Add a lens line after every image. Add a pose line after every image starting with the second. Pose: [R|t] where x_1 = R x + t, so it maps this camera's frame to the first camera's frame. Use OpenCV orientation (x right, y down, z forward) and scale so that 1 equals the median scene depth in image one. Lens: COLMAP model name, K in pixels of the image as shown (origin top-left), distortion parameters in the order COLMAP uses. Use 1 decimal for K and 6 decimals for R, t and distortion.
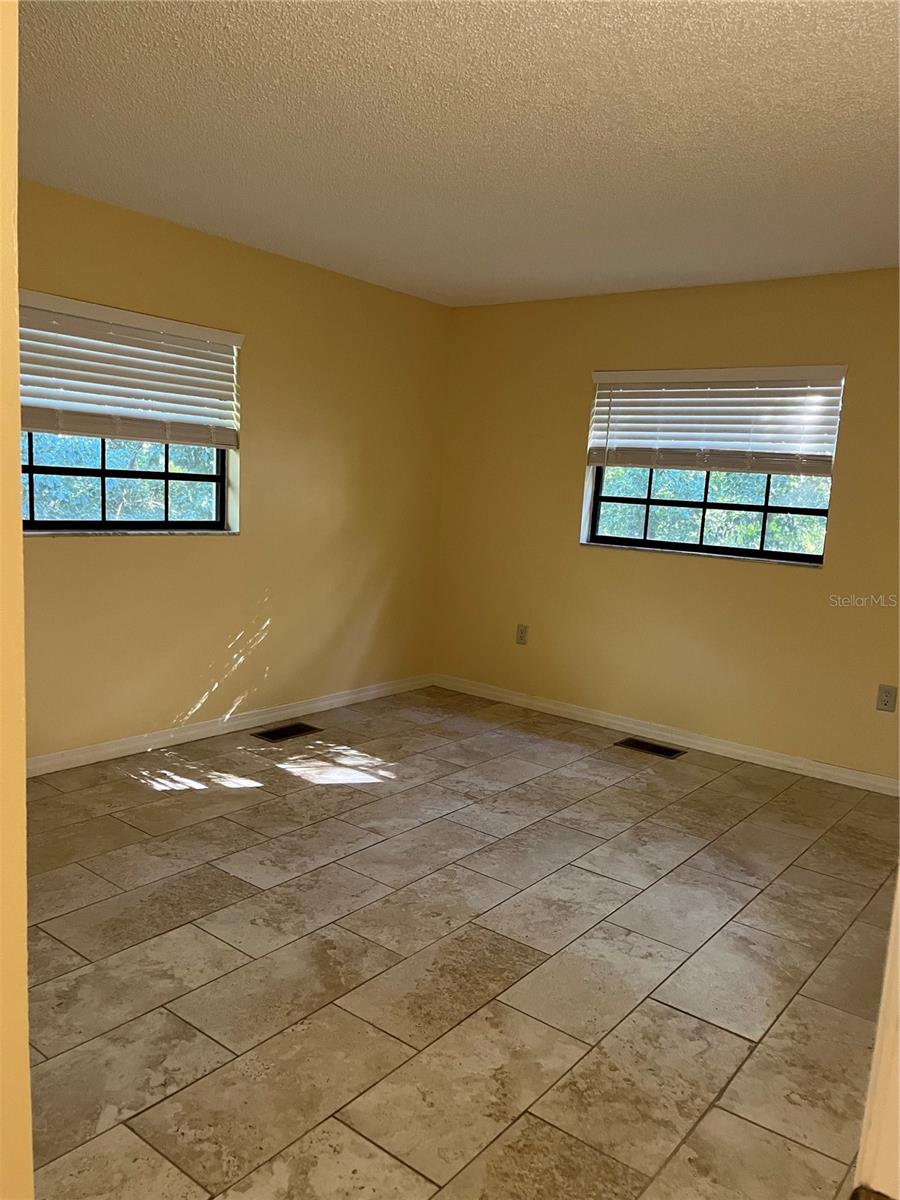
lens RADIAL K [[909.4, 0, 450.6], [0, 909.4, 604.5], [0, 0, 1]] dist [0.046752, -0.070074]
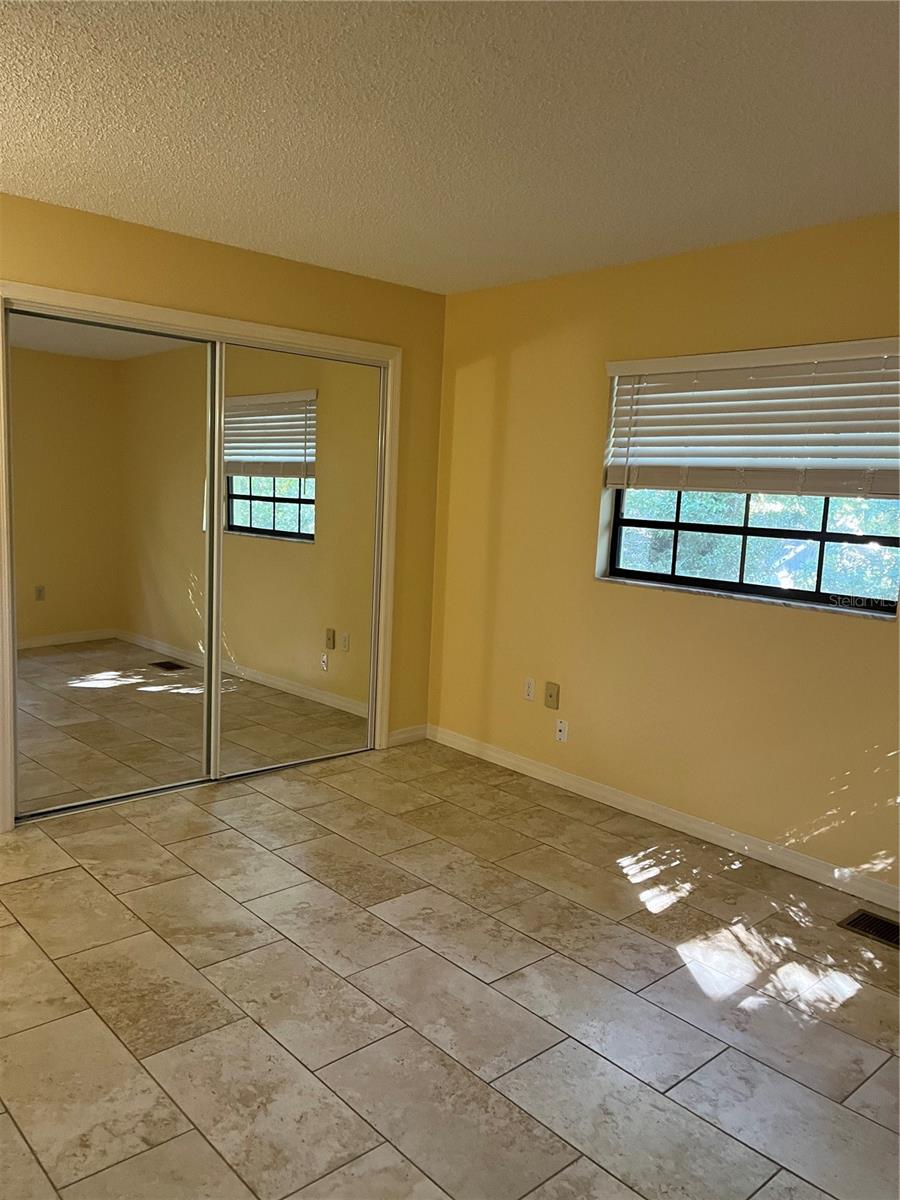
lens RADIAL K [[909.4, 0, 463.1], [0, 909.4, 592.3], [0, 0, 1]] dist [0.046752, -0.070074]
pose [[-0.153435, 0.044367, -0.987162, 0.660953], [-0.200653, 0.976781, 0.075088, -0.111337], [0.967572, 0.209598, -0.140970, 1.010167]]
